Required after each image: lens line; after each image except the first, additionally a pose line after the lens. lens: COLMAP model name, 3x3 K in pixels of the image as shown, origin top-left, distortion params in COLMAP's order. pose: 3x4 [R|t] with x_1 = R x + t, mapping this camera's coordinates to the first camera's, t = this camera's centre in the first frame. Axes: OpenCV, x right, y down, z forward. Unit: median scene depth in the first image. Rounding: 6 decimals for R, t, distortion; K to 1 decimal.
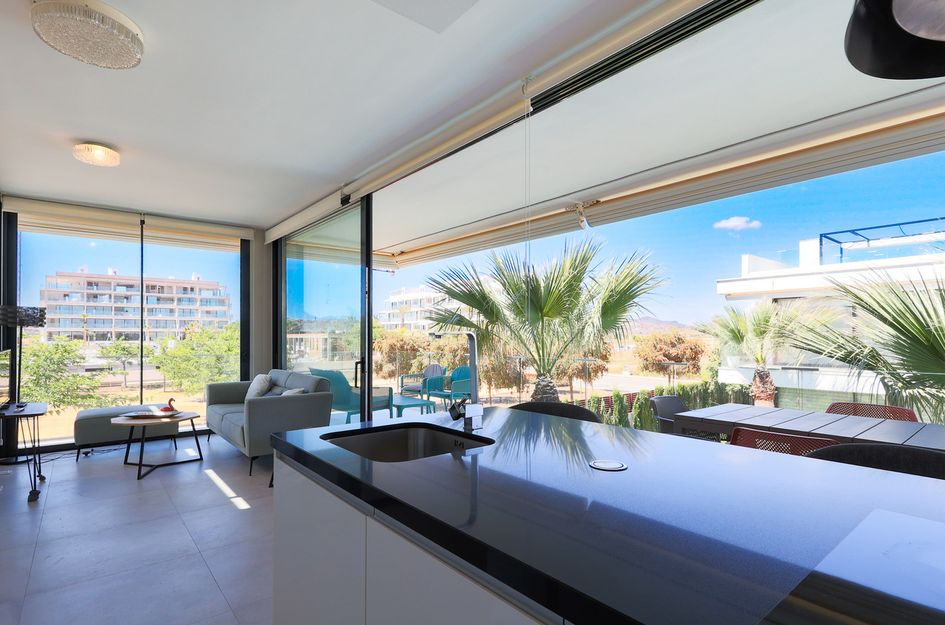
lens RADIAL K [[487.8, 0, 468.9], [0, 487.8, 335.0], [0, 0, 1]] dist [-0.002278, -0.005989]
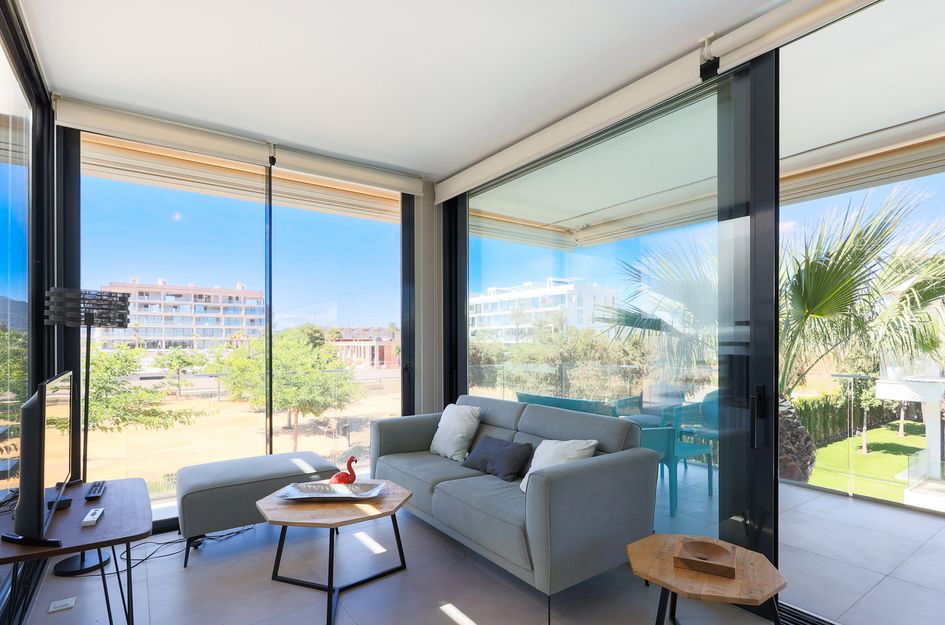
lens RADIAL K [[488.3, 0, 473.8], [0, 488.3, 345.2], [0, 0, 1]] dist [-0.003949, -0.000815]
pose [[0.998035, -0.001734, -0.062628, -0.100029], [0.002074, 0.999983, 0.005375, 0.000428], [0.062618, -0.005494, 0.998022, 0.104968]]
